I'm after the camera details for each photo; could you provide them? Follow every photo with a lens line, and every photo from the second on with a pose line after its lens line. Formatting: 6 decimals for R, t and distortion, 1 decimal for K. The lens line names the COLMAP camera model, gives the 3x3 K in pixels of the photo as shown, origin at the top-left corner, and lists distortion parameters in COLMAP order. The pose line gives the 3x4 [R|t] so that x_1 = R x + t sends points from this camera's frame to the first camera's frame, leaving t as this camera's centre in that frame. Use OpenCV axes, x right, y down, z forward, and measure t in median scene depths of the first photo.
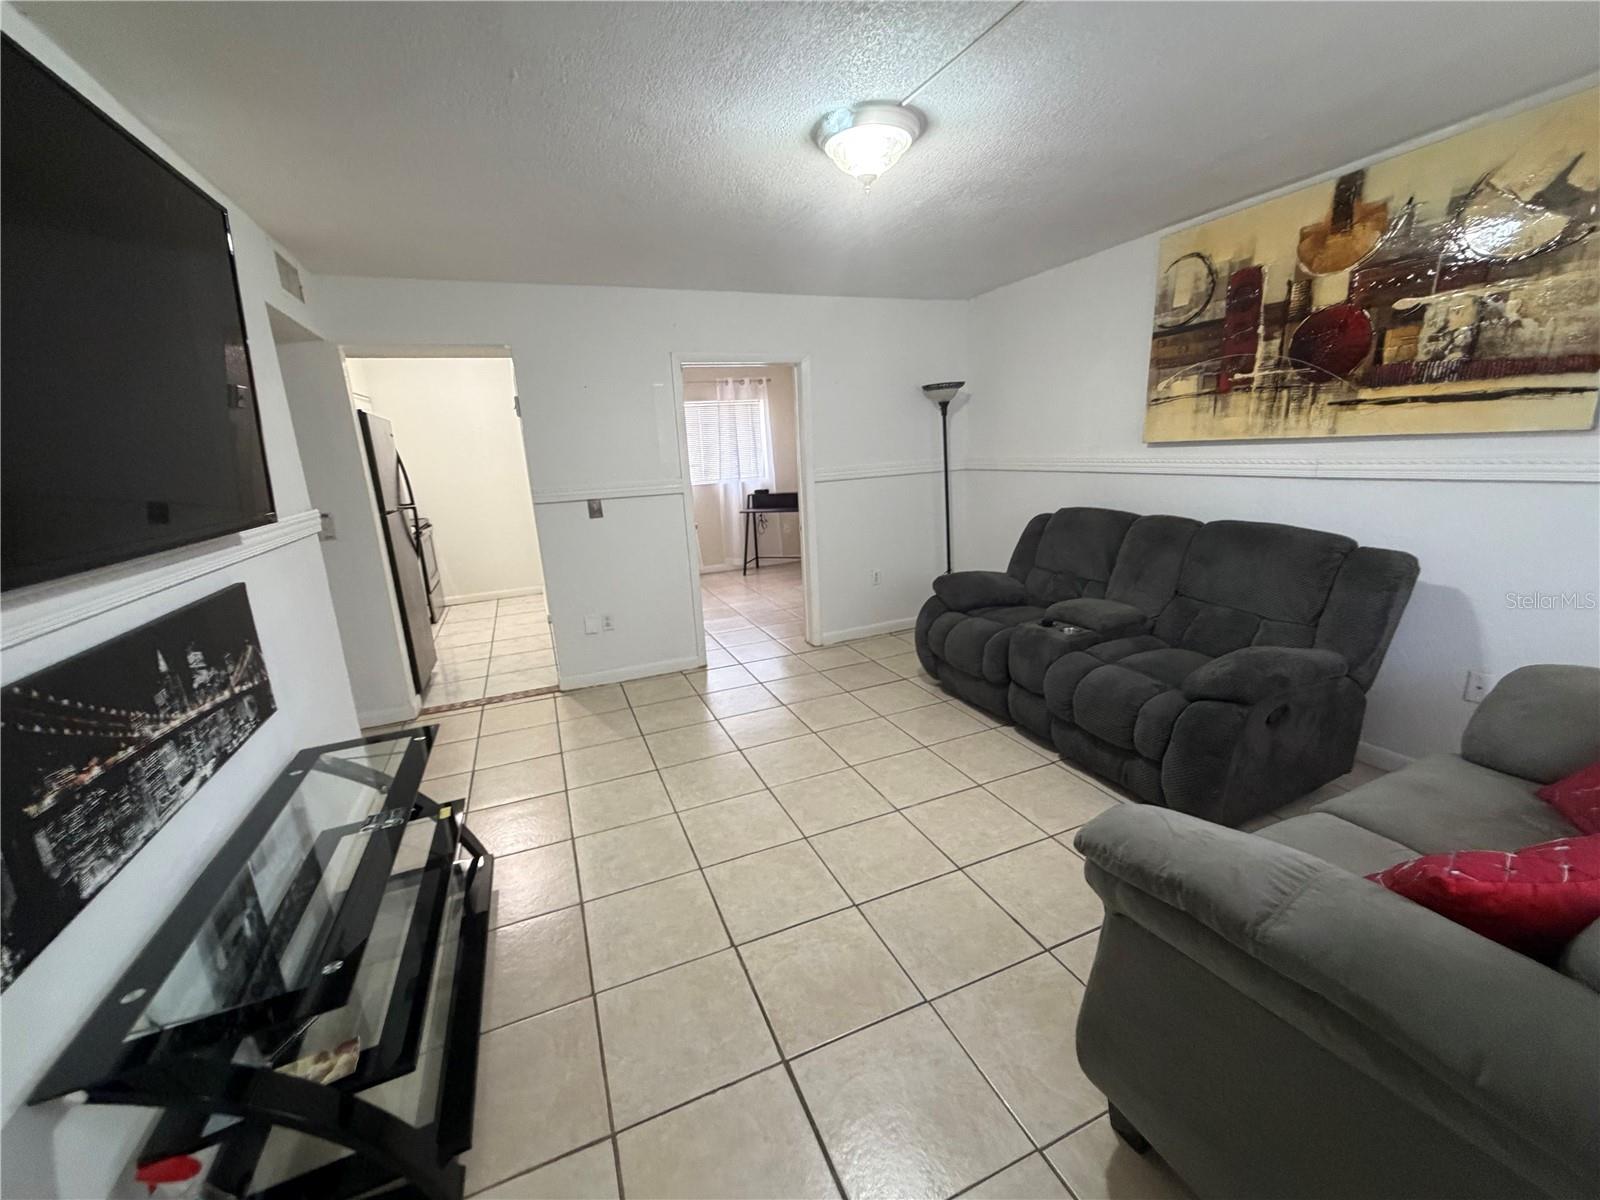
lens RADIAL K [[638.4, 0, 799.4], [0, 638.4, 600.4], [0, 0, 1]] dist [-0.000296, -0.000082]
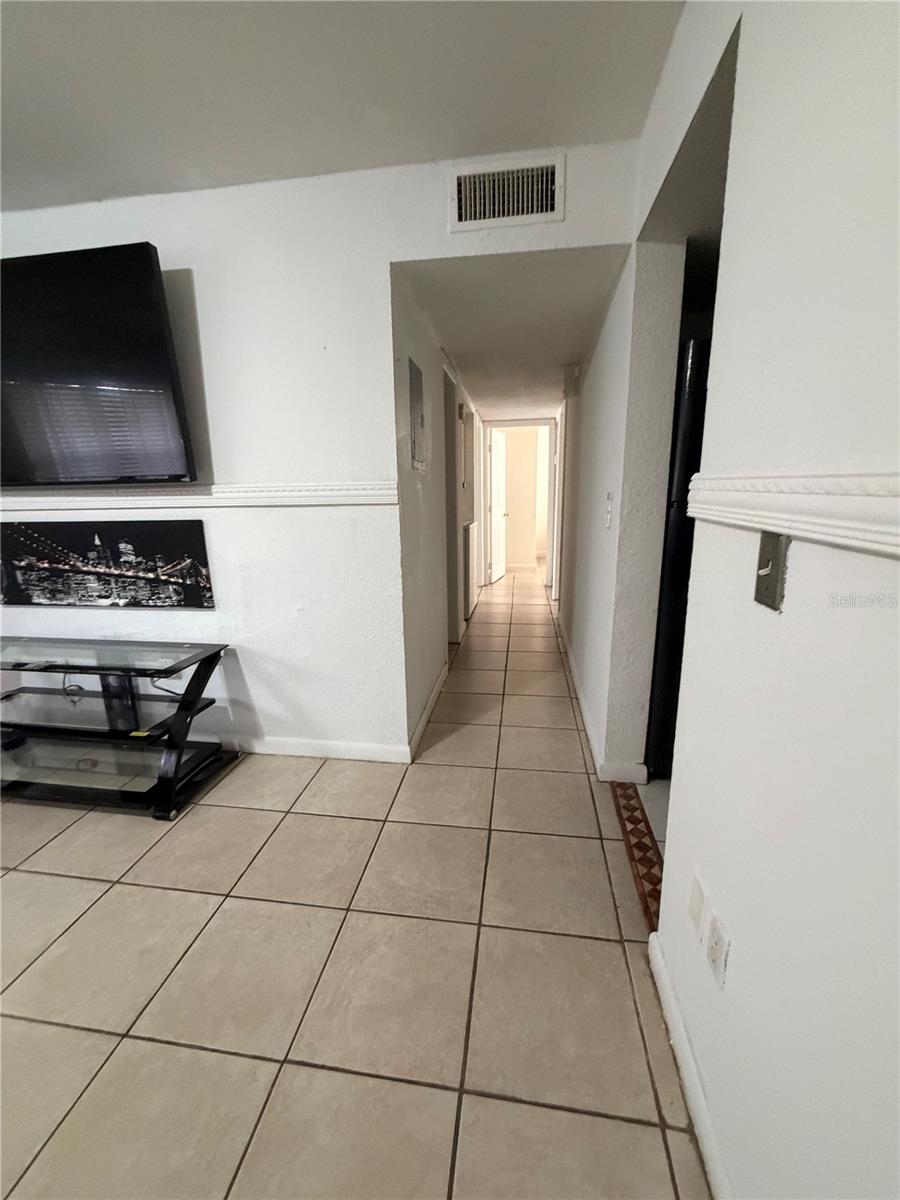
lens RADIAL K [[478.8, 0, 451.8], [0, 478.8, 600.4], [0, 0, 1]] dist [-0.000296, -0.000082]
pose [[-0.520711, 0.252473, -0.815547, -0.278470], [-0.161284, 0.908979, 0.384374, -0.498020], [0.838360, 0.331683, -0.432596, 2.654788]]
